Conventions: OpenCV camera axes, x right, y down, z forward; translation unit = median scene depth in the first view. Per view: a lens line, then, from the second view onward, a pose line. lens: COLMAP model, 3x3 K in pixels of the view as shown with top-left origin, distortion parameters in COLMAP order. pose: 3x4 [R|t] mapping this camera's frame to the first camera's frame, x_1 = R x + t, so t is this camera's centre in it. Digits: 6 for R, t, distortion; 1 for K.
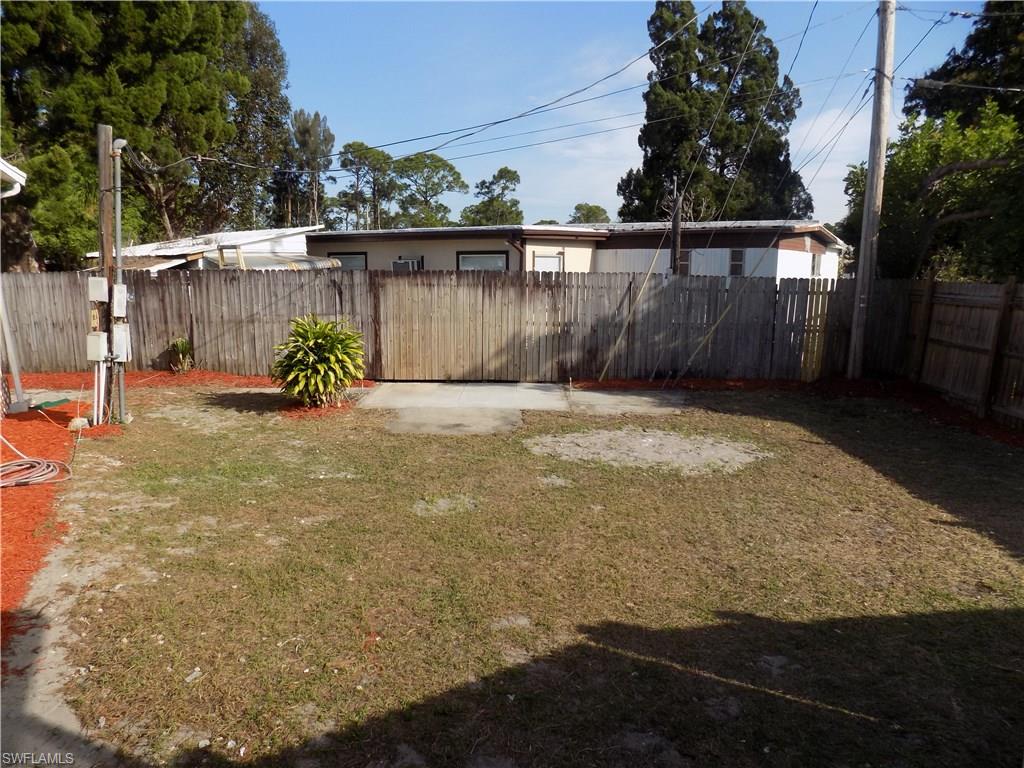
lens RADIAL K [[696.9, 0, 511.6], [0, 696.9, 395.3], [0, 0, 1]] dist [-0.060556, 0.049979]
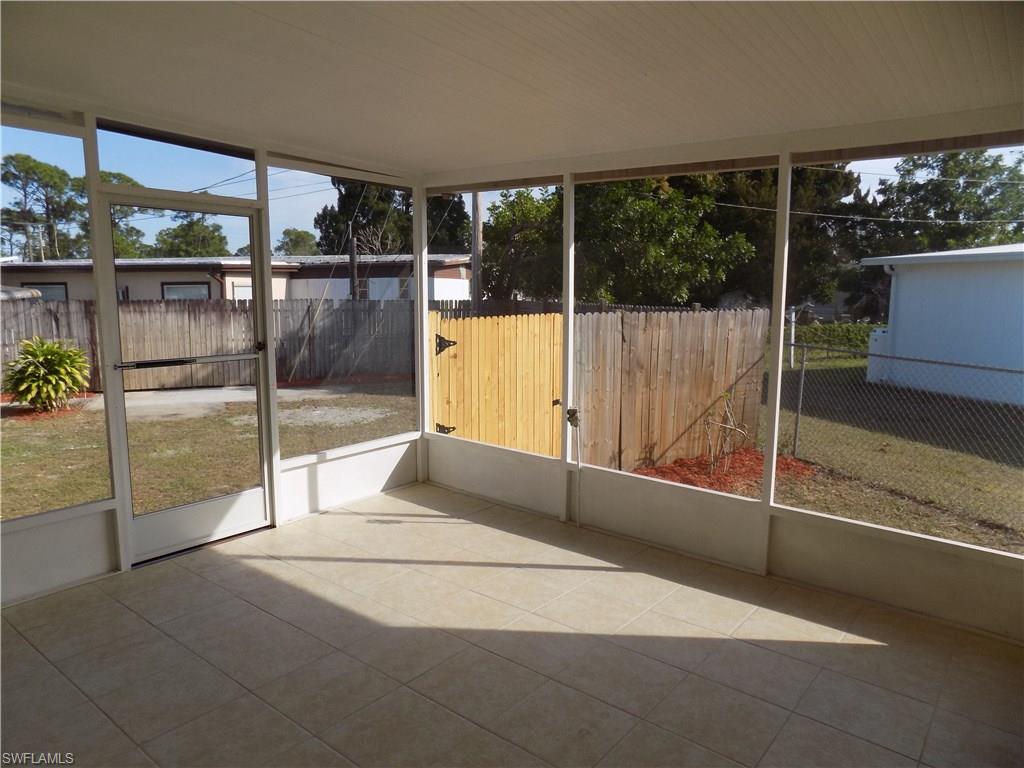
lens RADIAL K [[696.9, 0, 515.7], [0, 696.9, 377.1], [0, 0, 1]] dist [-0.060556, 0.049979]
pose [[0.919124, -0.055267, 0.390073, 0.009737], [0.078180, 0.996007, -0.043096, 0.059826], [-0.386134, 0.070106, 0.919775, -0.359409]]
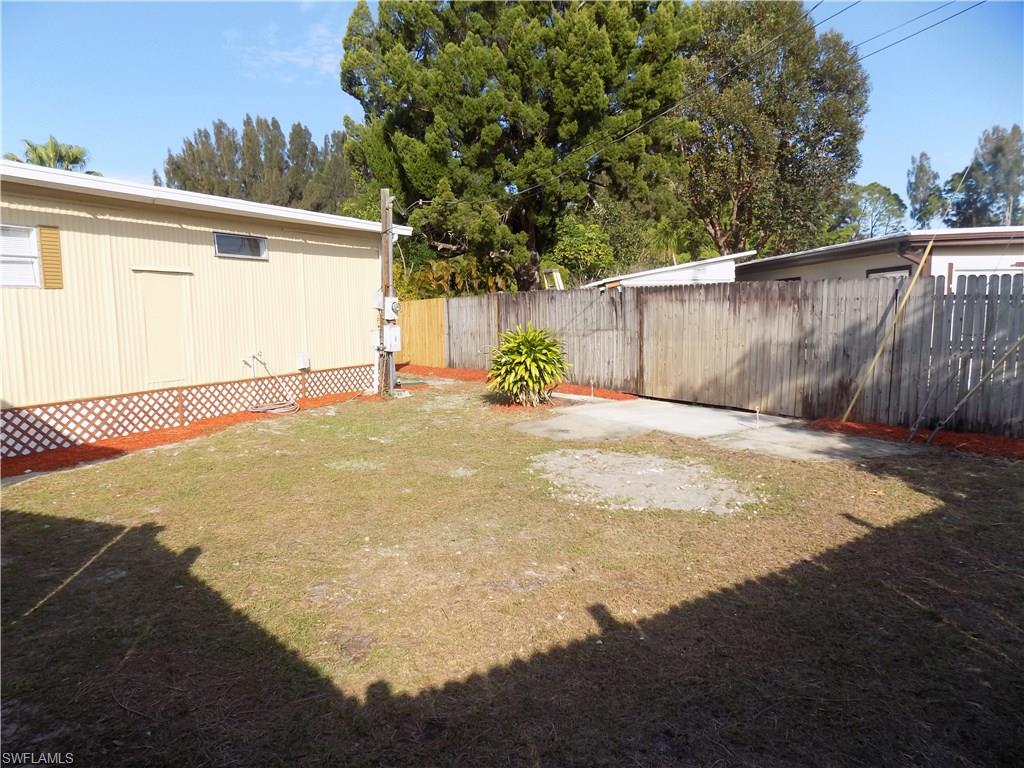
lens RADIAL K [[696.9, 0, 483.8], [0, 696.9, 386.5], [0, 0, 1]] dist [-0.060556, 0.049979]
pose [[0.569443, 0.078751, -0.818250, 0.506002], [-0.141105, 0.989990, -0.002920, -0.001104], [0.809829, 0.117121, 0.574856, 0.247859]]
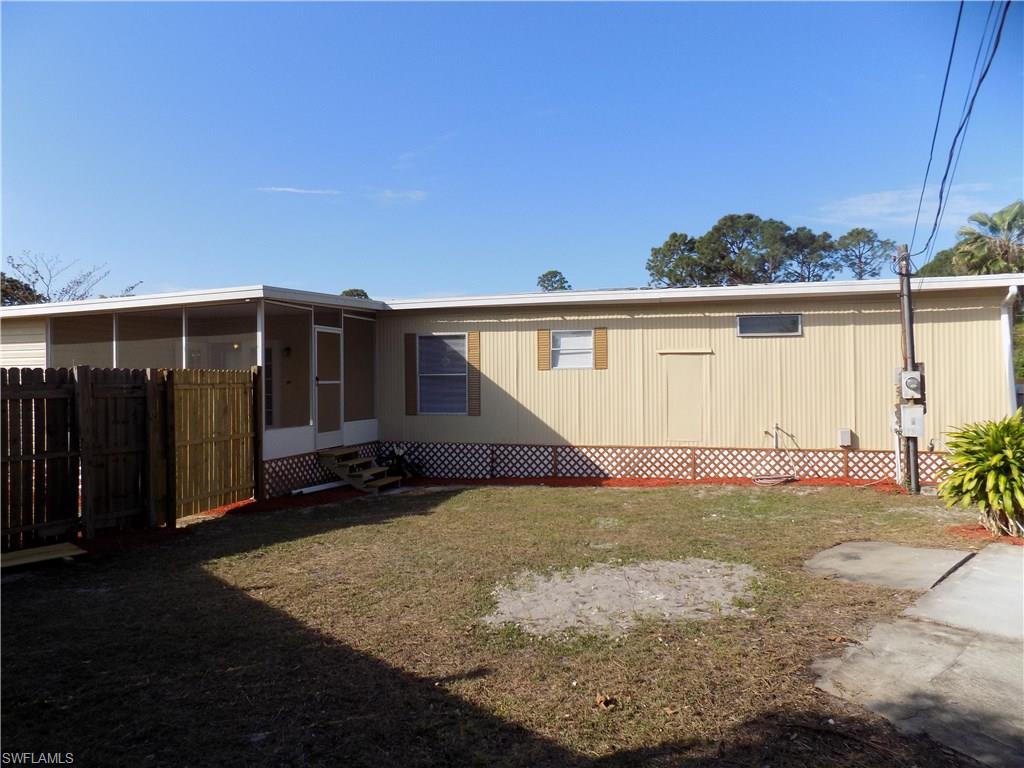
lens RADIAL K [[696.9, 0, 510.4], [0, 696.9, 384.6], [0, 0, 1]] dist [-0.060556, 0.049979]
pose [[-0.702646, 0.007976, -0.711495, 0.523355], [-0.128271, 0.982135, 0.137686, -0.149110], [0.699882, 0.188009, -0.689070, 0.938236]]
